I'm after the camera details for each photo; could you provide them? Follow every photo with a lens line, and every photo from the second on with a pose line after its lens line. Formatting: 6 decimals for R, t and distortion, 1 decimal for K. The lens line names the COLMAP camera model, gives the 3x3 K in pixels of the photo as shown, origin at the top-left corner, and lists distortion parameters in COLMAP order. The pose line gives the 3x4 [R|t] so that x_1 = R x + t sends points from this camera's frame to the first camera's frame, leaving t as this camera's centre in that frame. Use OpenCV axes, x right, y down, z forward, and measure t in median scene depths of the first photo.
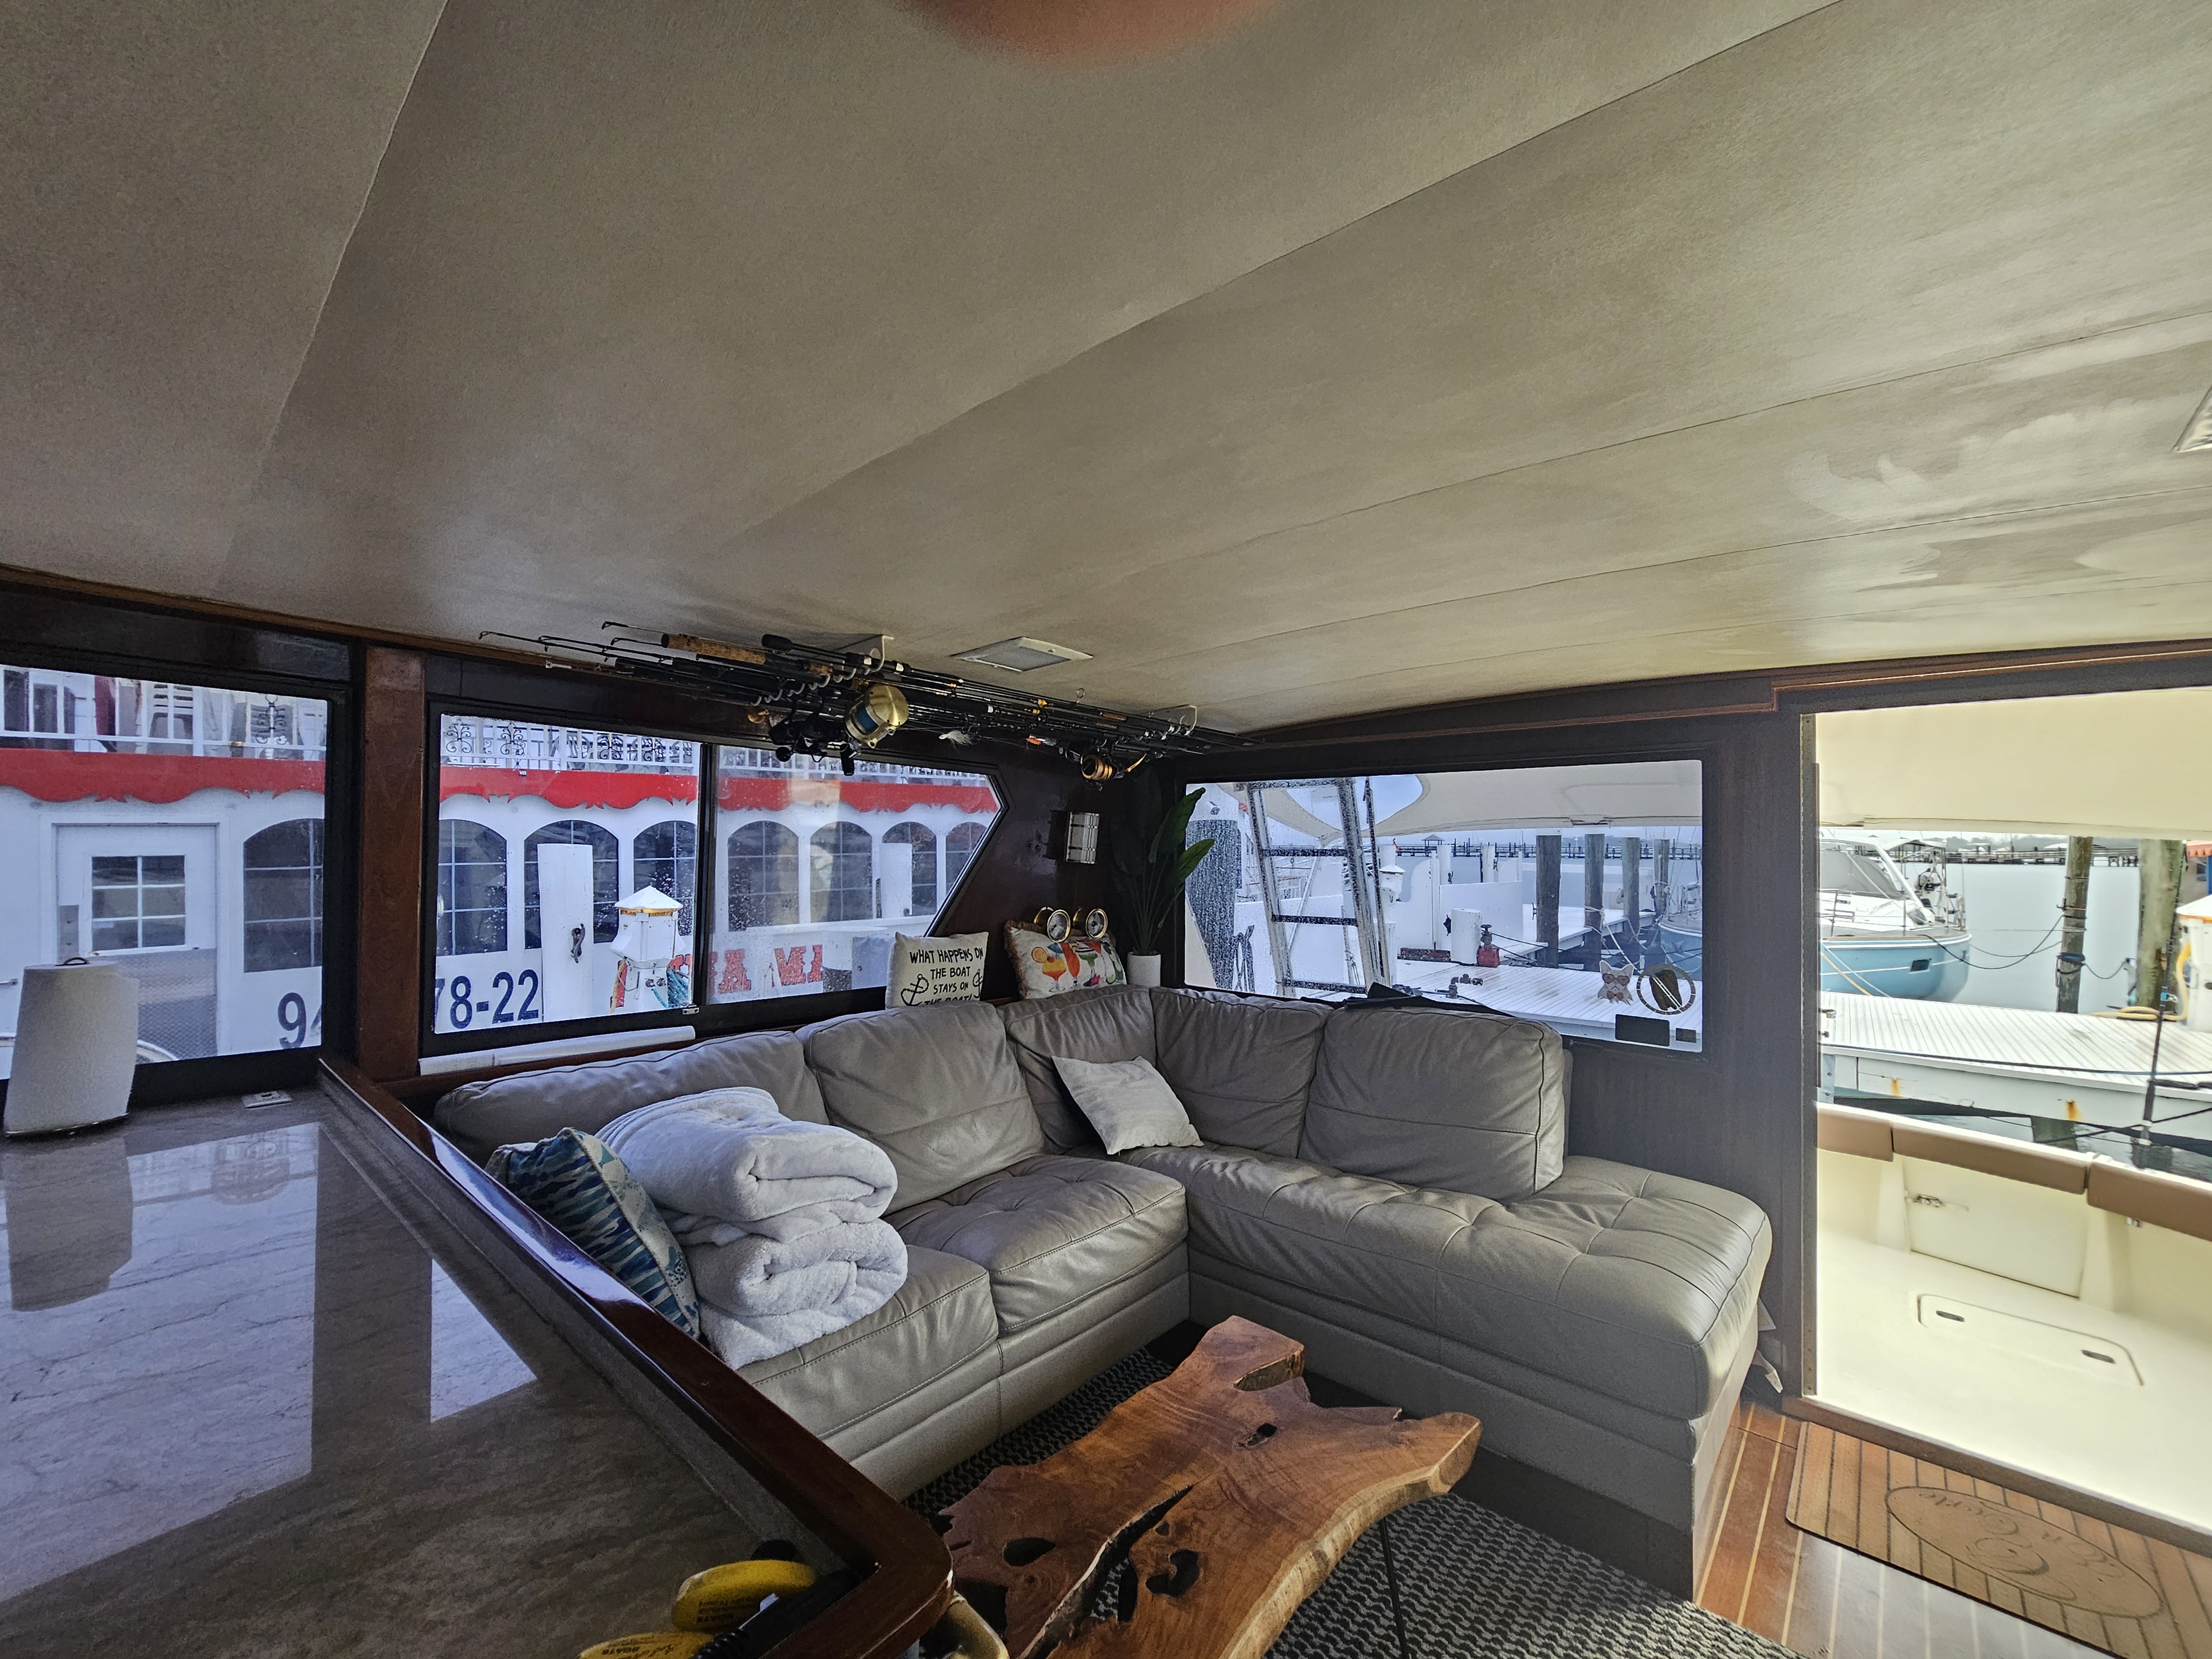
lens RADIAL K [[918.9, 0, 1102.8], [0, 918.9, 828.0], [0, 0, 1]] dist [0.001514, 0.000196]
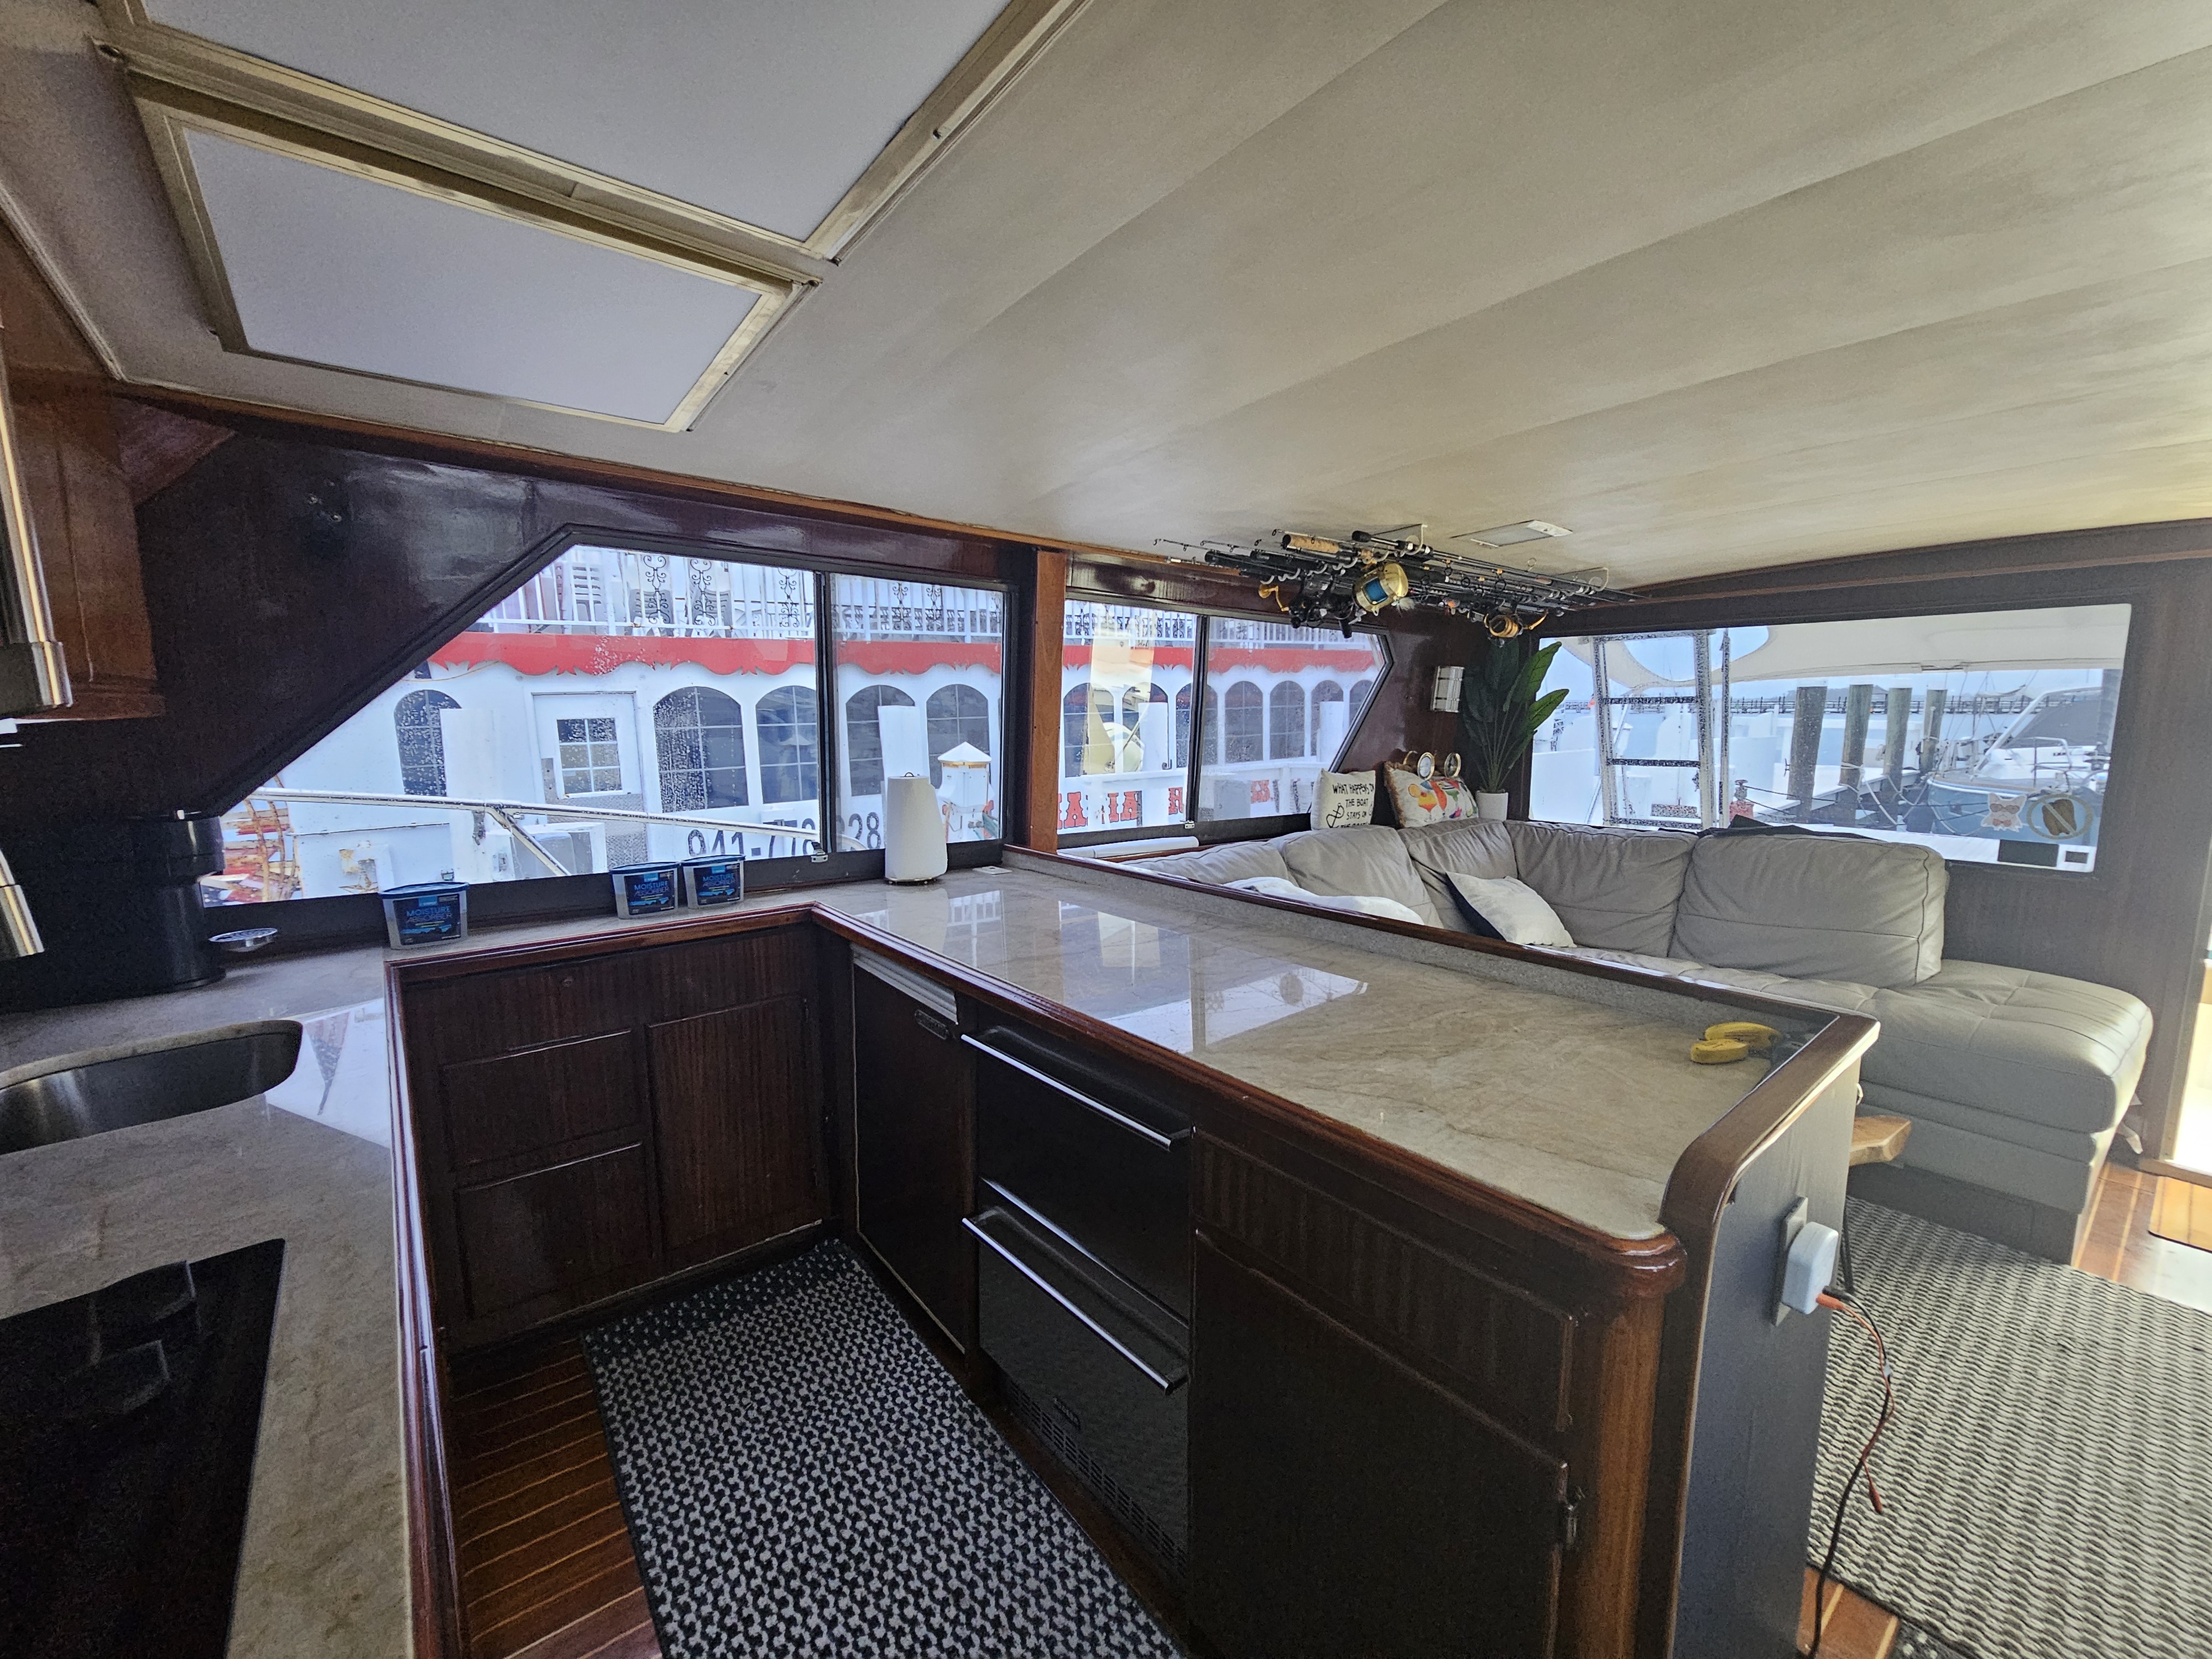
lens RADIAL K [[918.9, 0, 1102.8], [0, 918.9, 828.0], [0, 0, 1]] dist [0.001514, 0.000196]
pose [[0.985403, 0.010603, -0.169909, -0.290901], [0.014888, 0.988867, 0.148054, 0.006176], [0.169588, -0.148423, 0.974274, -0.242037]]
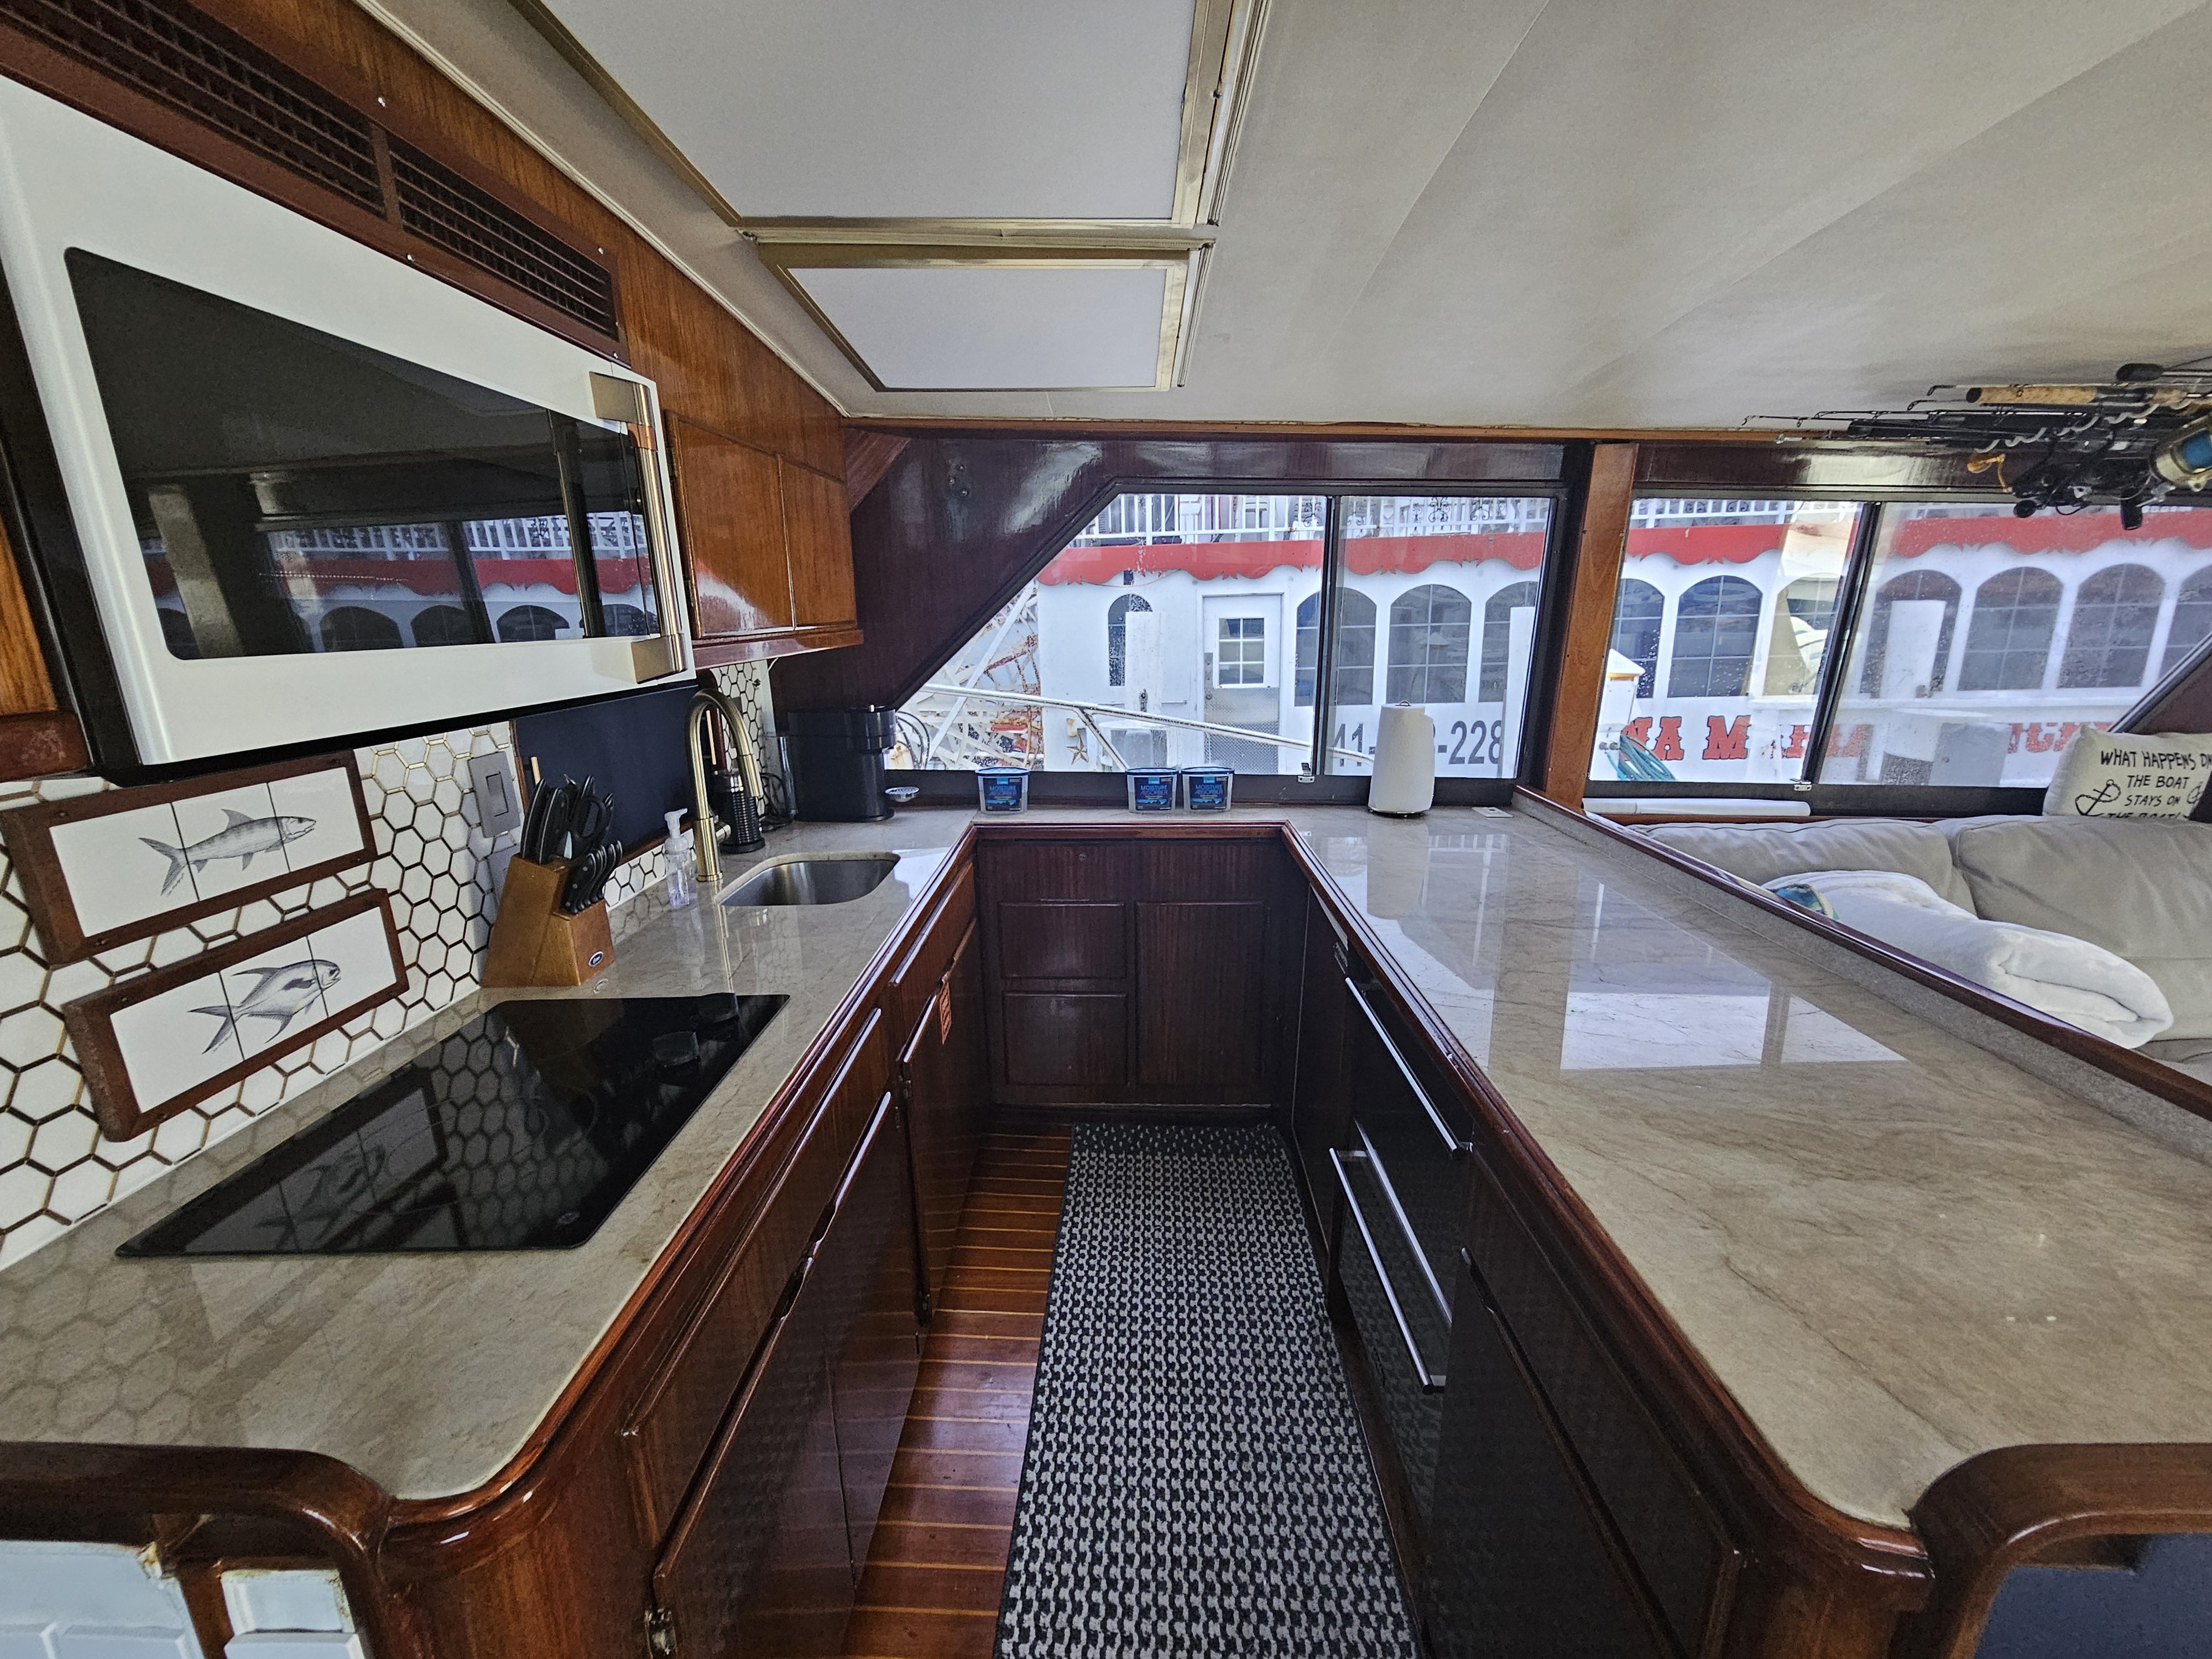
lens RADIAL K [[918.5, 0, 1106.0], [0, 918.5, 829.5], [0, 0, 1]] dist [-0.002227, -0.000565]
pose [[0.642412, 0.172548, -0.746682, -0.152694], [0.027852, 0.968423, 0.247752, -0.020981], [0.765853, -0.179955, 0.617321, -0.172757]]
